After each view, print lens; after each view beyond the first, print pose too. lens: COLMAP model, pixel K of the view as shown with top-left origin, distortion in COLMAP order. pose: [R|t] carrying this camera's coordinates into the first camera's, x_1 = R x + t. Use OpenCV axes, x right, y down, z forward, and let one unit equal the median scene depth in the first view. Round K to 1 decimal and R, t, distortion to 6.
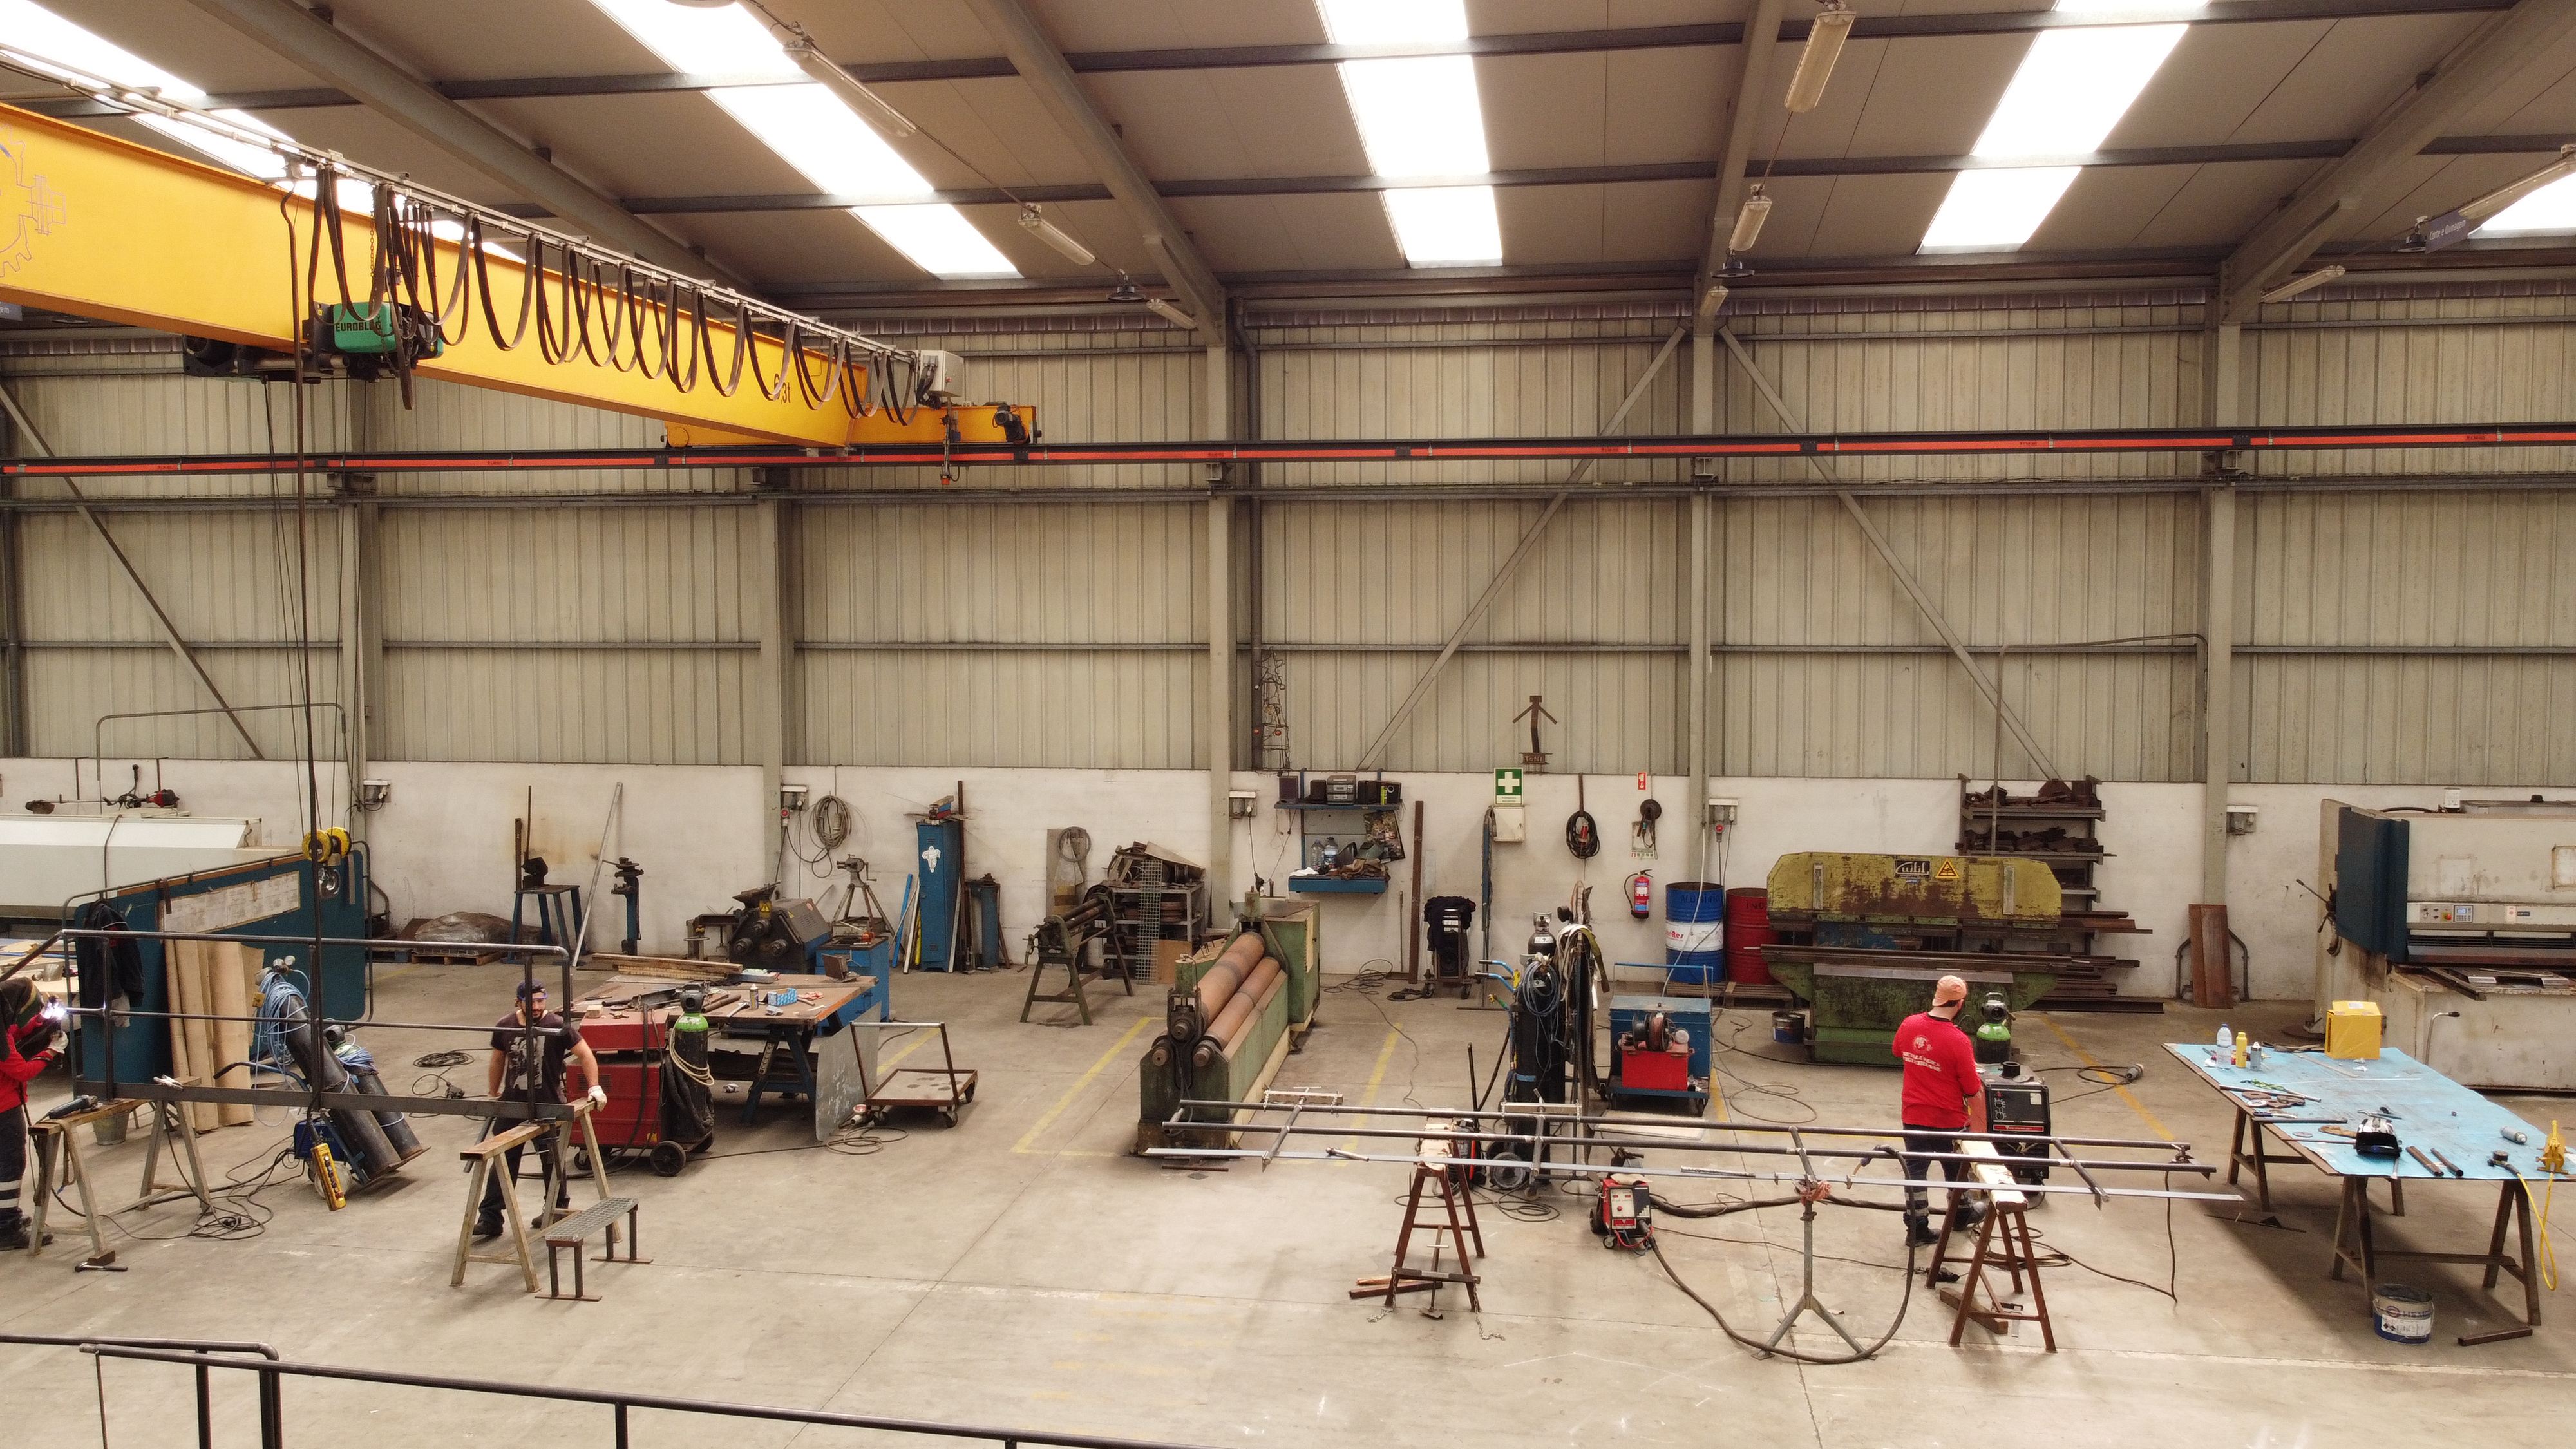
lens RADIAL K [[1957.2, 0, 1292.3], [0, 1957.2, 712.9], [0, 0, 1]] dist [-0.003042, 0.002044]
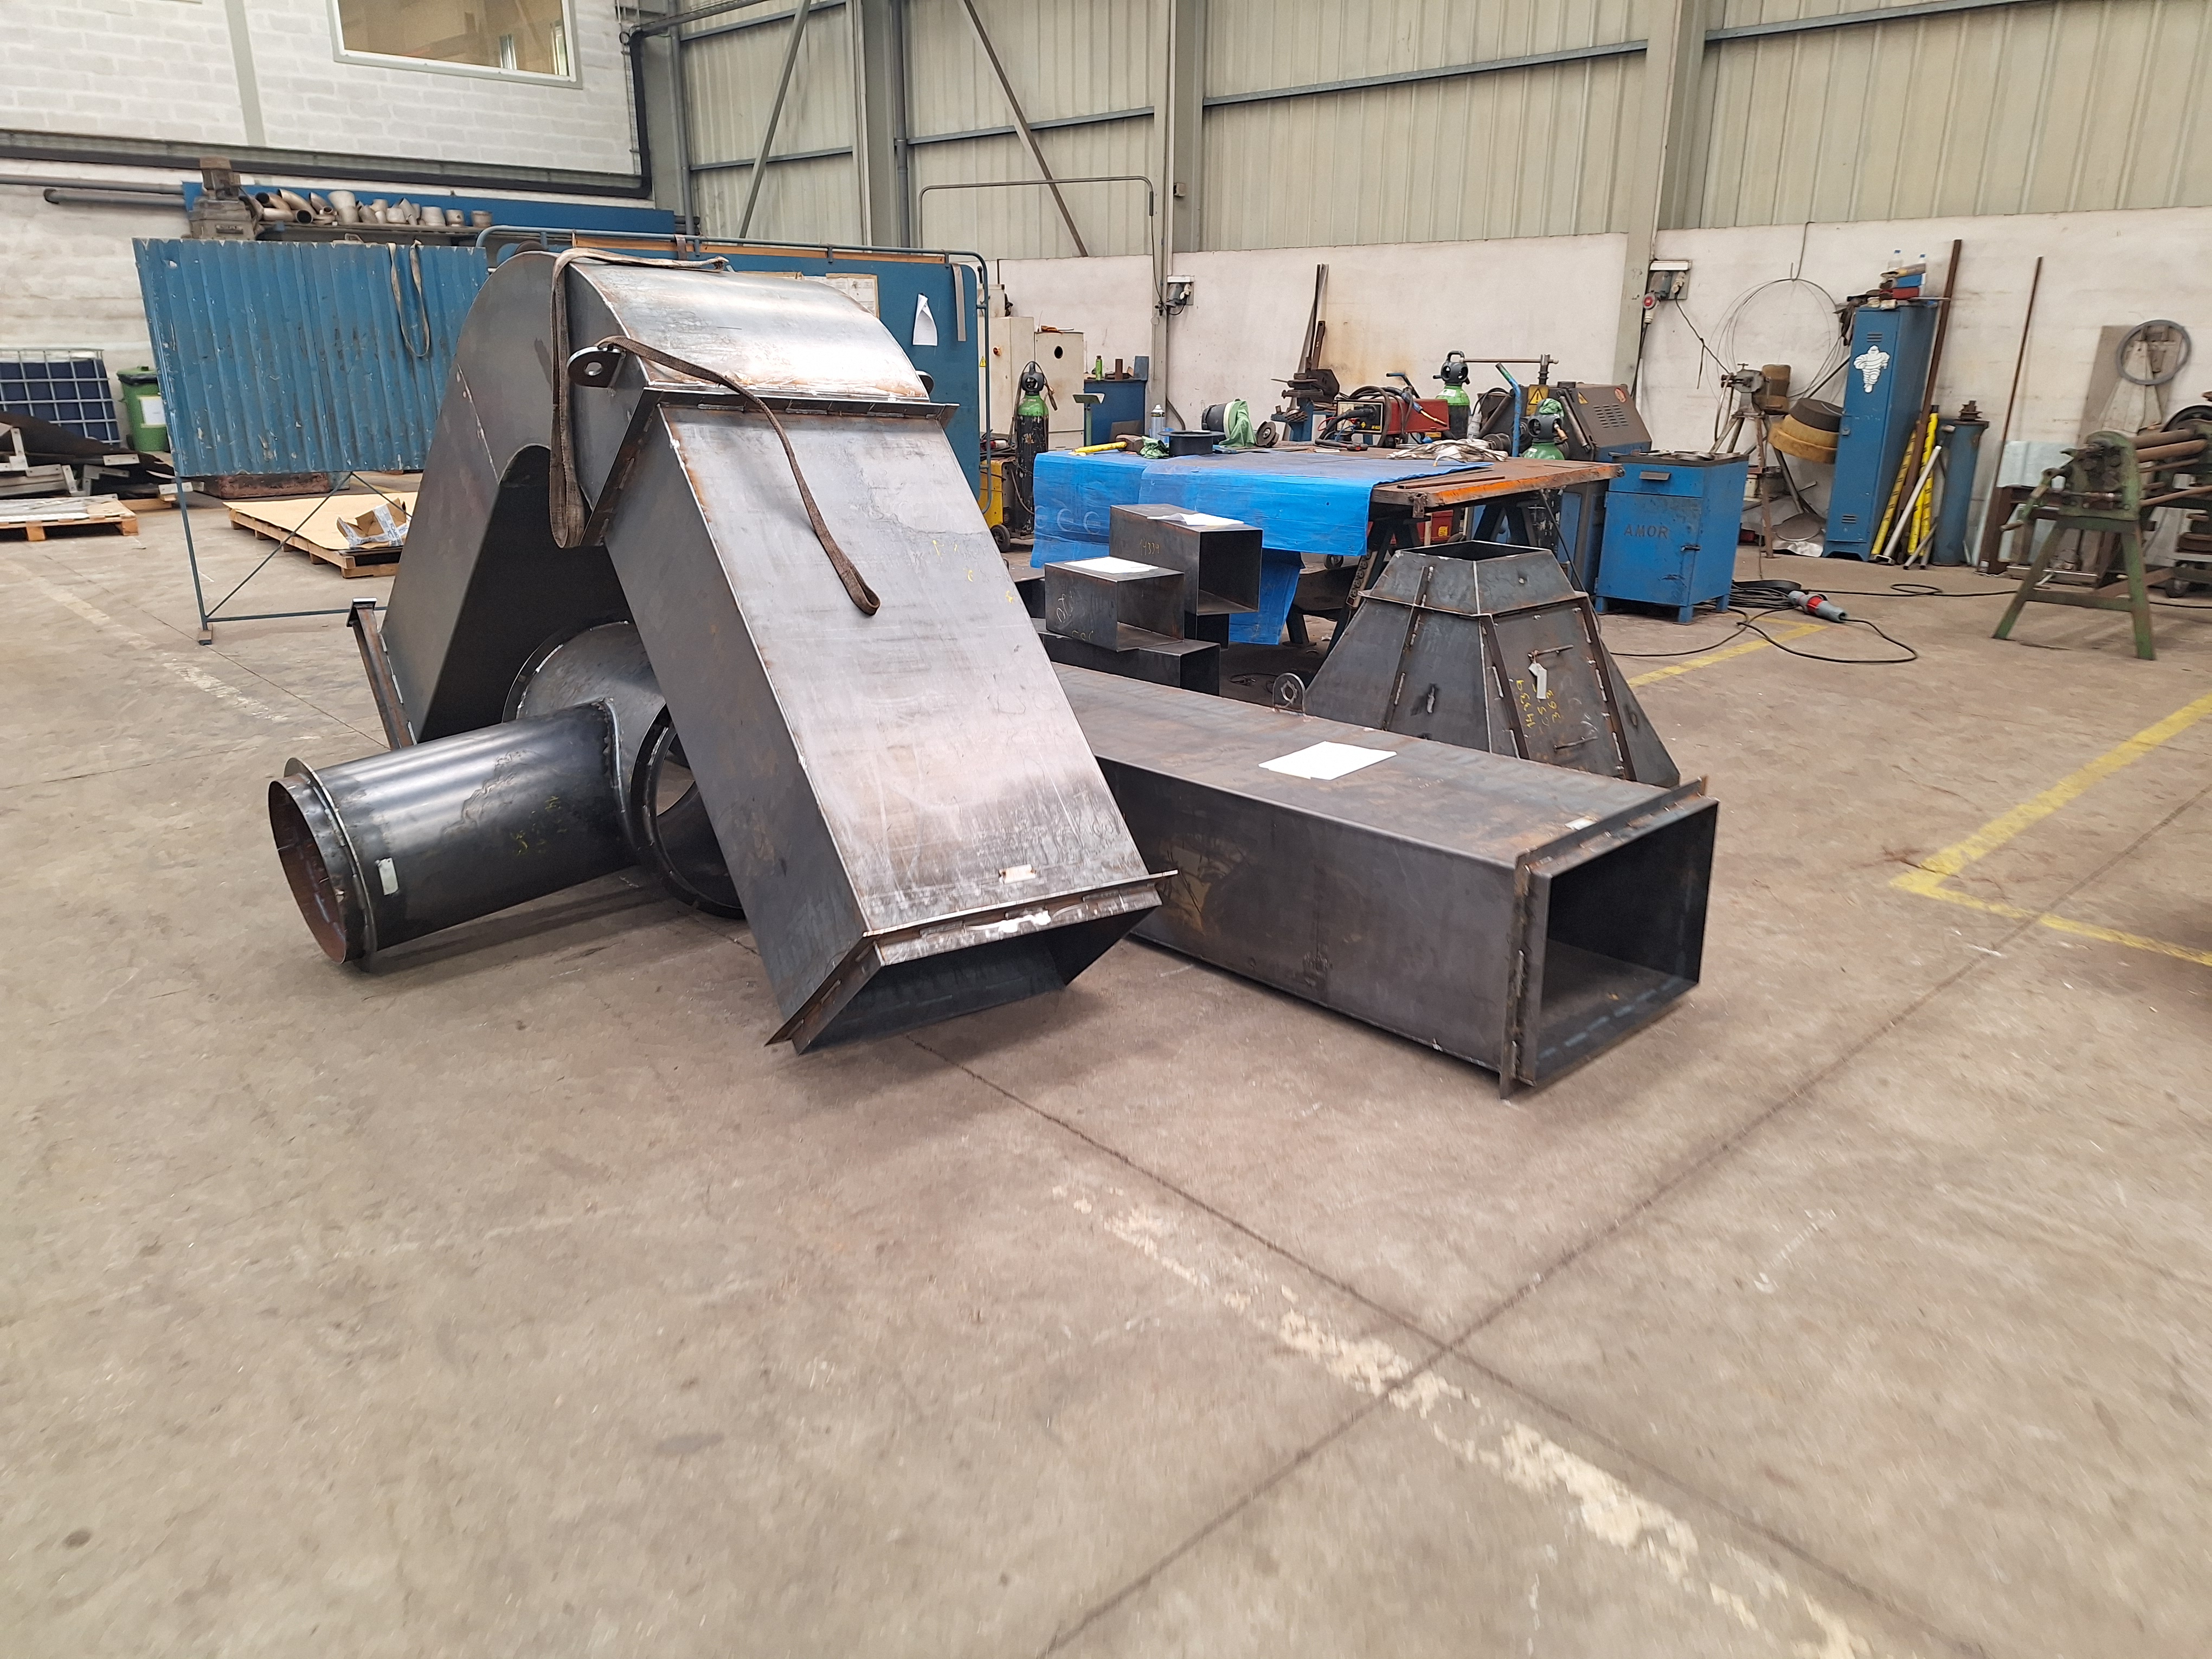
lens RADIAL K [[1536.0, 0, 1075.3], [0, 1536.0, 819.9], [0, 0, 1]] dist [0.056930, -0.064784]
pose [[0.776980, 0.203211, -0.595825, -0.069573], [-0.047577, 0.962715, 0.266300, 0.107096], [0.627725, -0.178562, 0.757679, 0.525705]]
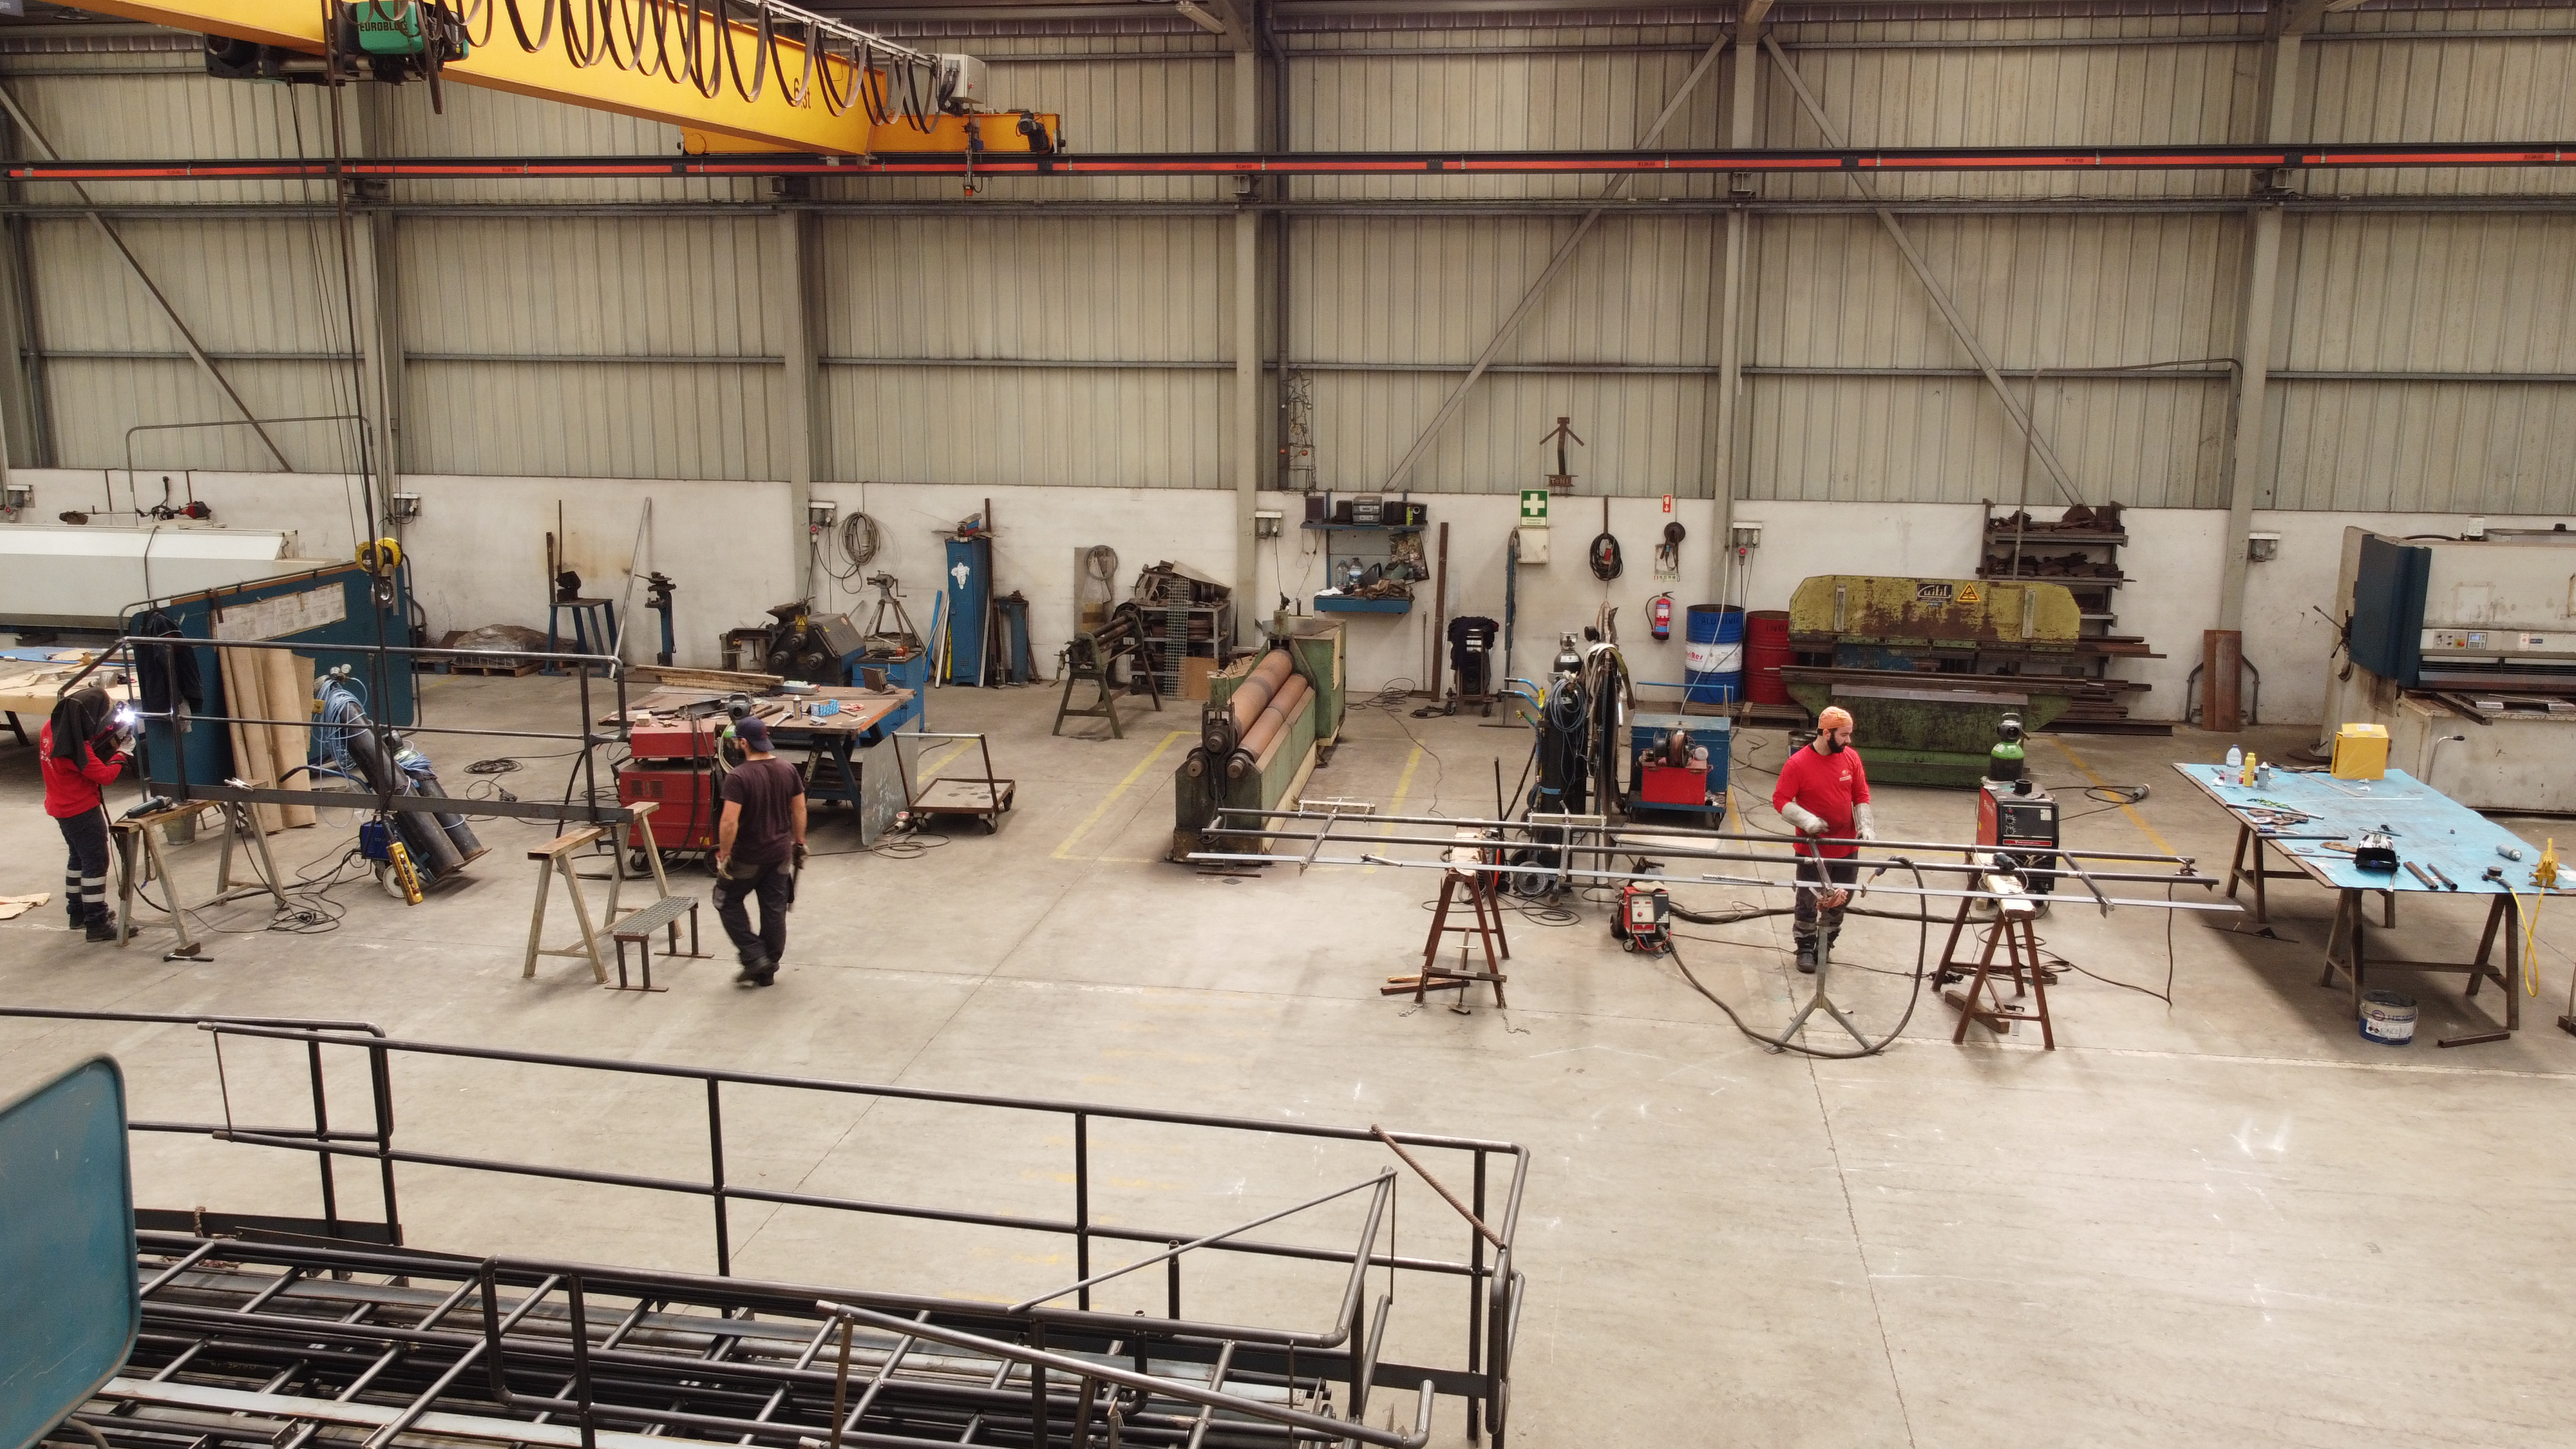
lens RADIAL K [[1949.3, 0, 1293.7], [0, 1949.3, 712.8], [0, 0, 1]] dist [0.005368, -0.009648]
pose [[0.999956, 0.008048, -0.004902, -0.007574], [-0.007272, 0.989885, 0.141684, 0.000740], [0.005993, -0.141642, 0.989900, -0.008282]]
